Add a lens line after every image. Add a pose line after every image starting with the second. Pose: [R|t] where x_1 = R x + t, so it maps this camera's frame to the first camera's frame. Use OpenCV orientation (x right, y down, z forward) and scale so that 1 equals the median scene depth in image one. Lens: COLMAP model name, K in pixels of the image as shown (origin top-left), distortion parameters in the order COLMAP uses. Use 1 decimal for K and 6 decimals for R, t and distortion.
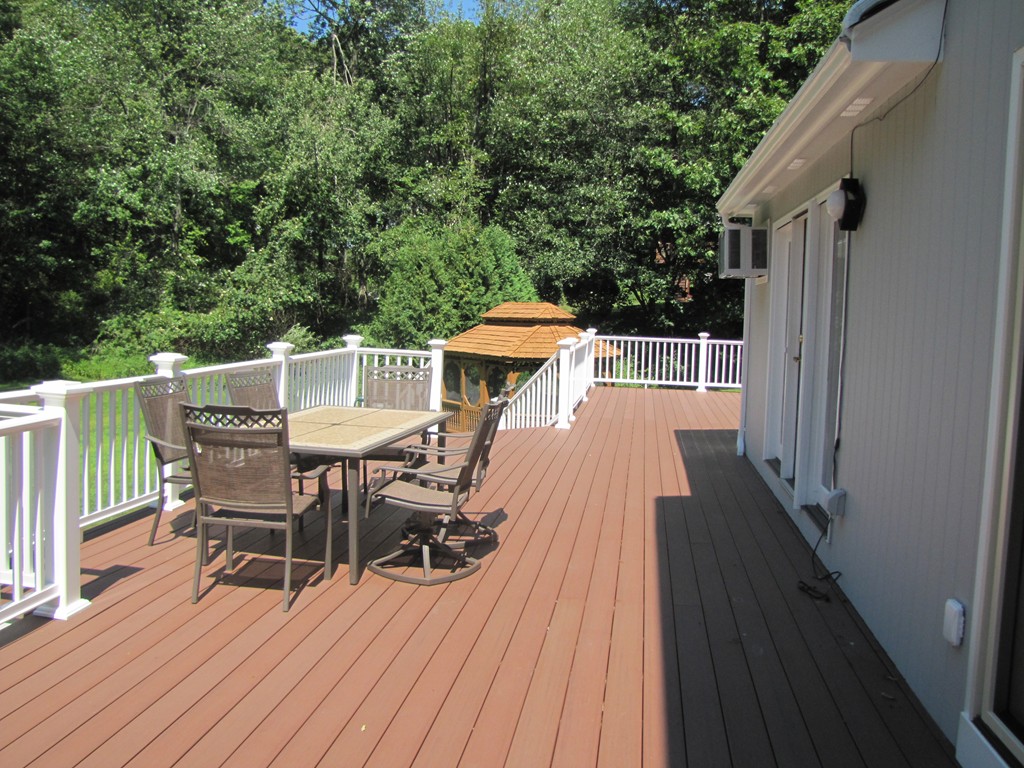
lens RADIAL K [[847.7, 0, 512.0], [0, 847.7, 384.0], [0, 0, 1]] dist [-0.184338, 0.193701]
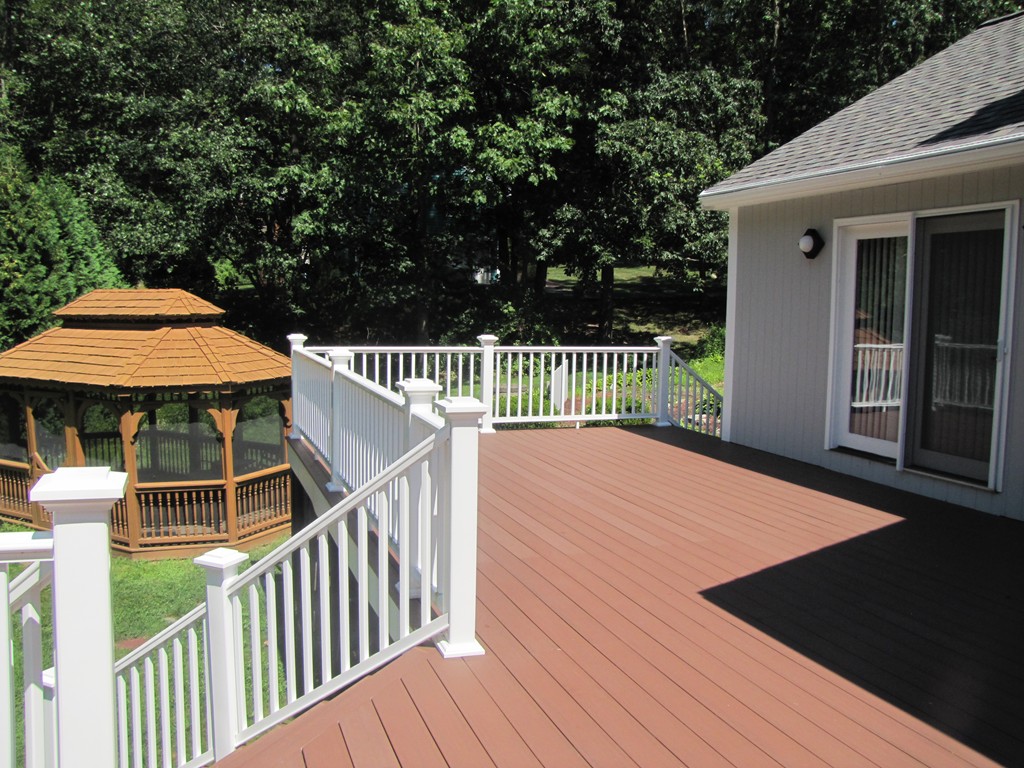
lens RADIAL K [[847.7, 0, 512.0], [0, 847.7, 384.0], [0, 0, 1]] dist [-0.184338, 0.193701]
pose [[0.869508, -0.058665, 0.490423, -0.032669], [0.049250, 0.998271, 0.032096, -0.026792], [-0.491458, -0.003755, 0.870893, 0.279964]]
